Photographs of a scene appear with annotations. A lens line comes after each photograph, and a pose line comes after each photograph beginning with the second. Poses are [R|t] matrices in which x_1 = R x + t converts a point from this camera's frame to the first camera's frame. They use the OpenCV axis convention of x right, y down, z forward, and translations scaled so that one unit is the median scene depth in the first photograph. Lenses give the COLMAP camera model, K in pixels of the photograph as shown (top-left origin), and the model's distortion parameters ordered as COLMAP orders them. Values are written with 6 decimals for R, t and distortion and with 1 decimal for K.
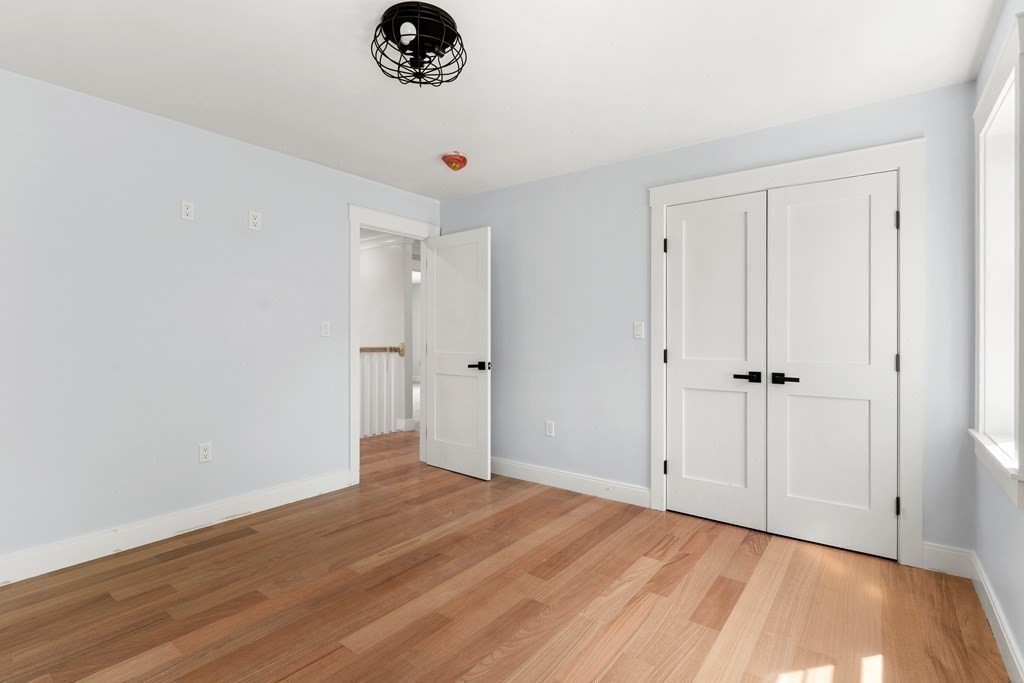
lens RADIAL K [[489.6, 0, 512.3], [0, 489.6, 336.2], [0, 0, 1]] dist [-0.000183, 0.000058]
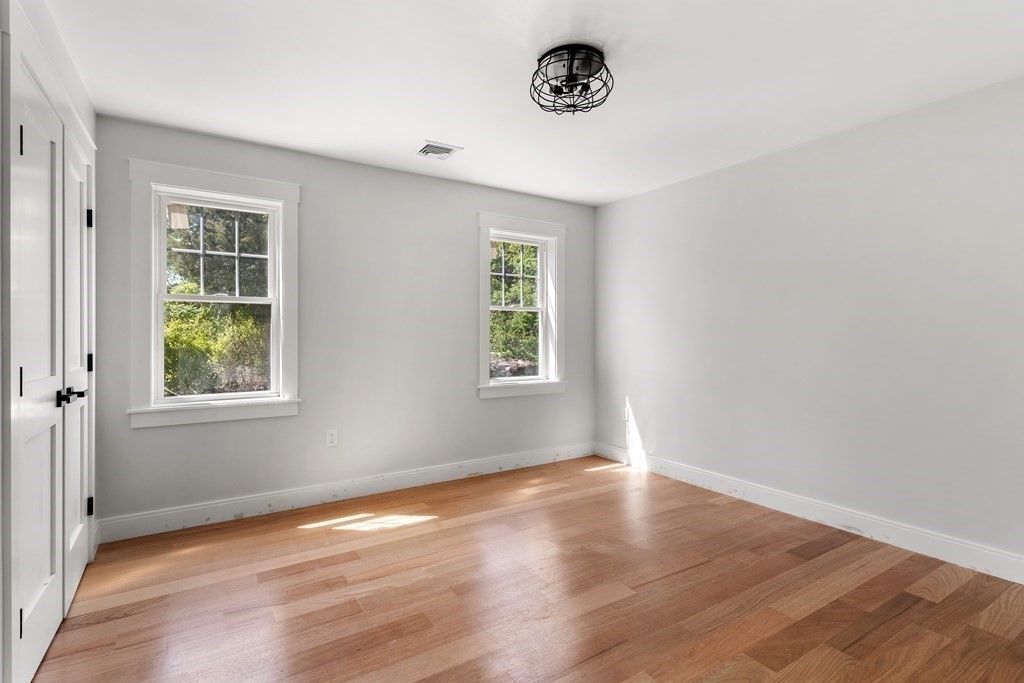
lens RADIAL K [[489.6, 0, 512.3], [0, 489.6, 336.2], [0, 0, 1]] dist [-0.000183, 0.000058]
pose [[-0.940445, -0.001421, 0.339943, -0.312423], [-0.000989, 0.999998, 0.001444, 0.000499], [-0.339945, 0.001021, -0.940445, 1.461805]]
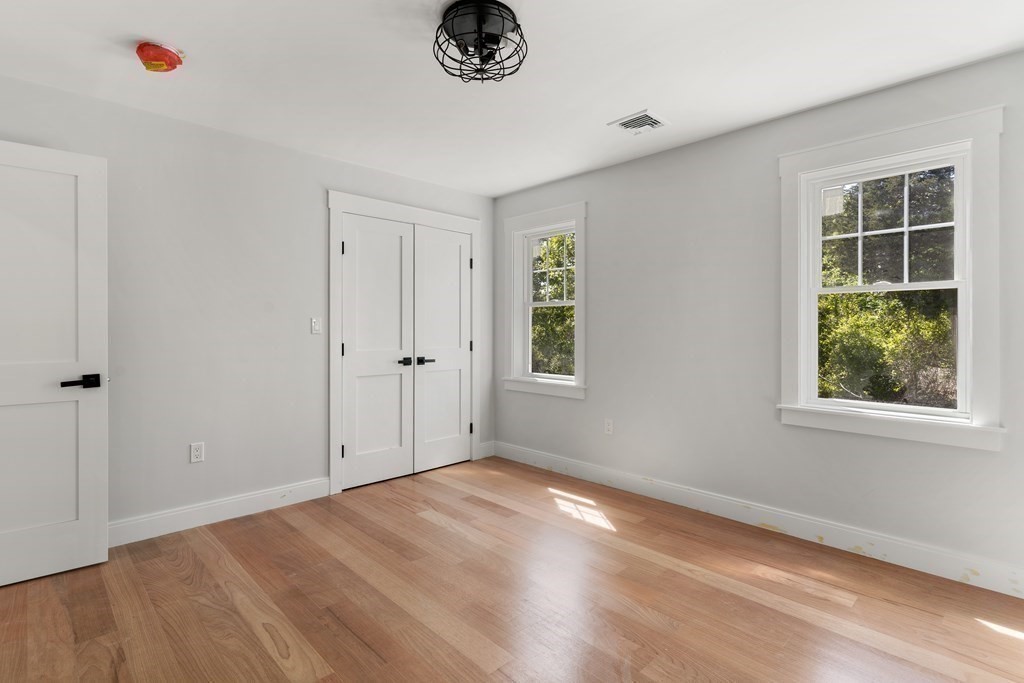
lens RADIAL K [[495.3, 0, 499.4], [0, 495.3, 330.0], [0, 0, 1]] dist [0.000516, -0.000192]
pose [[0.161218, -0.006066, 0.986900, -0.827007], [0.000151, 0.999981, 0.006122, -0.010915], [-0.986919, -0.000838, 0.161216, 0.549804]]
